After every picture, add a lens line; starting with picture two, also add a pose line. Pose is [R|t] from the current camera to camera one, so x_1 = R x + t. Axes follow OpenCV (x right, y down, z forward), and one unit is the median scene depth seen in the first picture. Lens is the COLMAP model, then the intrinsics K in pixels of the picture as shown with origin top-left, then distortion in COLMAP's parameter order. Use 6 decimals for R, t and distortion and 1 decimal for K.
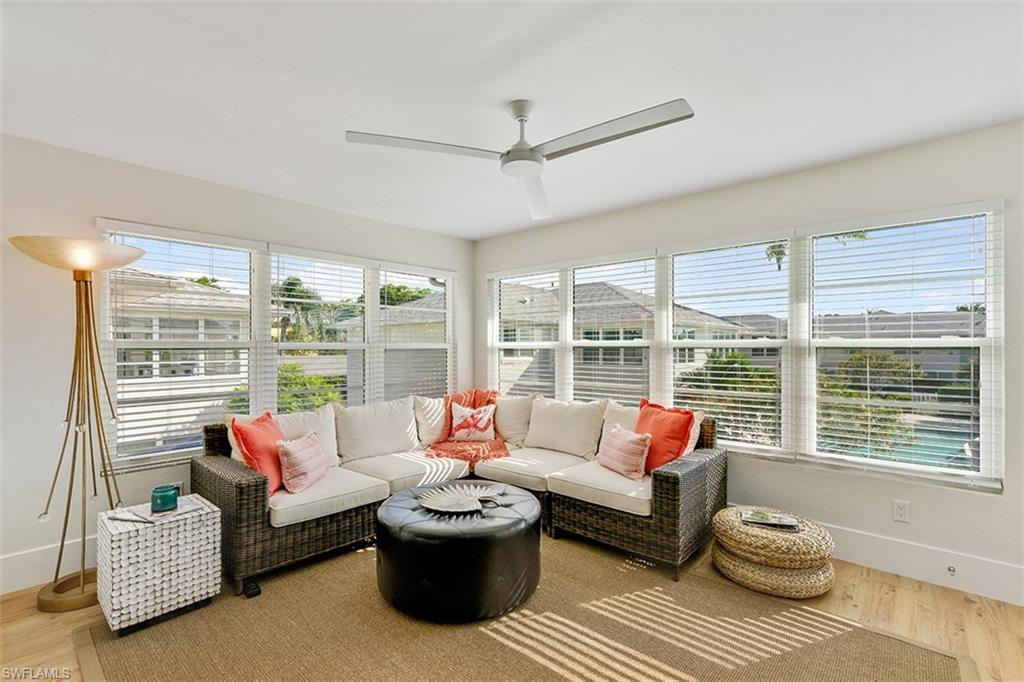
lens RADIAL K [[466.0, 0, 516.7], [0, 466.0, 342.6], [0, 0, 1]] dist [-0.001327, -0.000008]
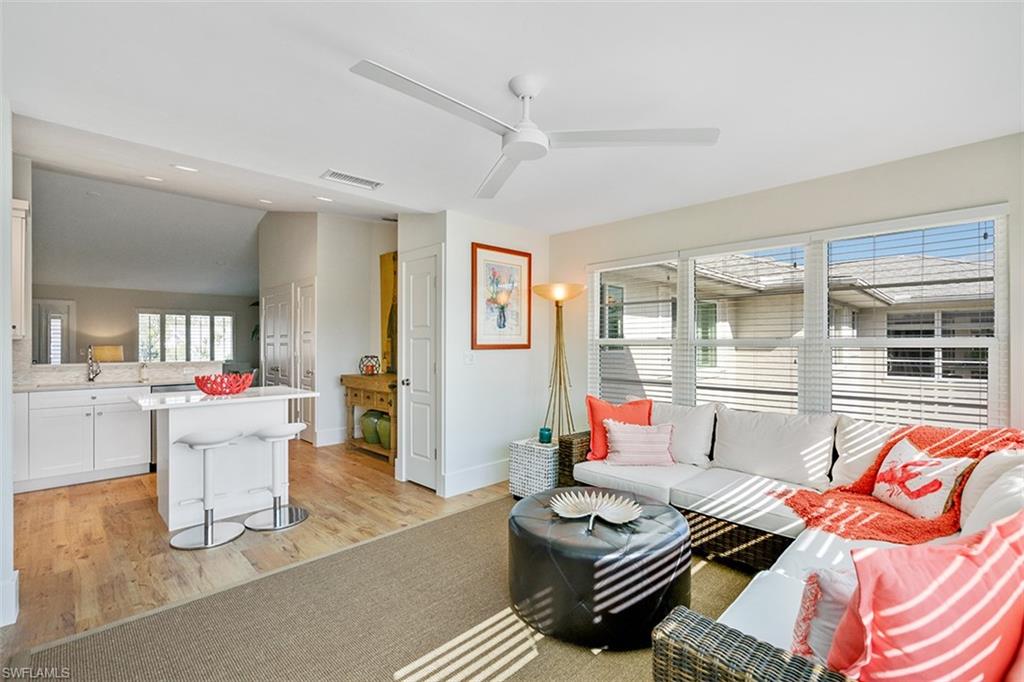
lens RADIAL K [[466.0, 0, 516.7], [0, 466.0, 342.6], [0, 0, 1]] dist [-0.001327, -0.000008]
pose [[-0.051351, 0.003331, -0.998675, 0.652276], [0.006725, 0.999973, 0.002989, -0.002123], [0.998658, -0.006562, -0.051372, 0.704398]]
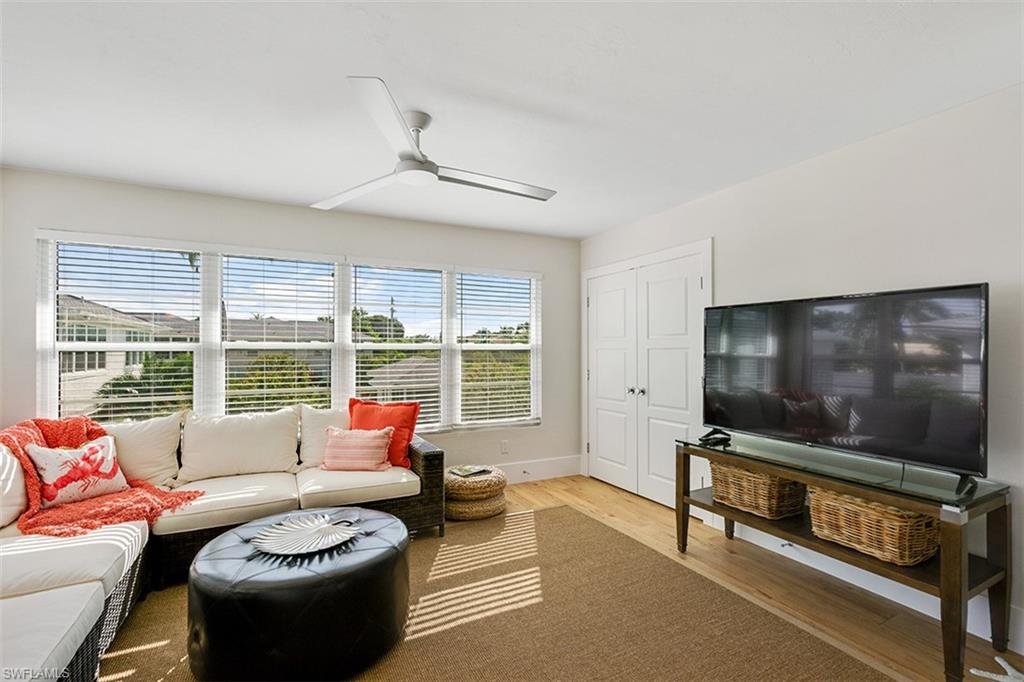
lens RADIAL K [[464.2, 0, 513.2], [0, 464.2, 345.6], [0, 0, 1]] dist [-0.018311, 0.000035]
pose [[0.366950, 0.006364, 0.930219, -0.593515], [-0.005952, 0.999972, -0.004494, 0.003608], [-0.930222, -0.003888, 0.366978, 0.295040]]
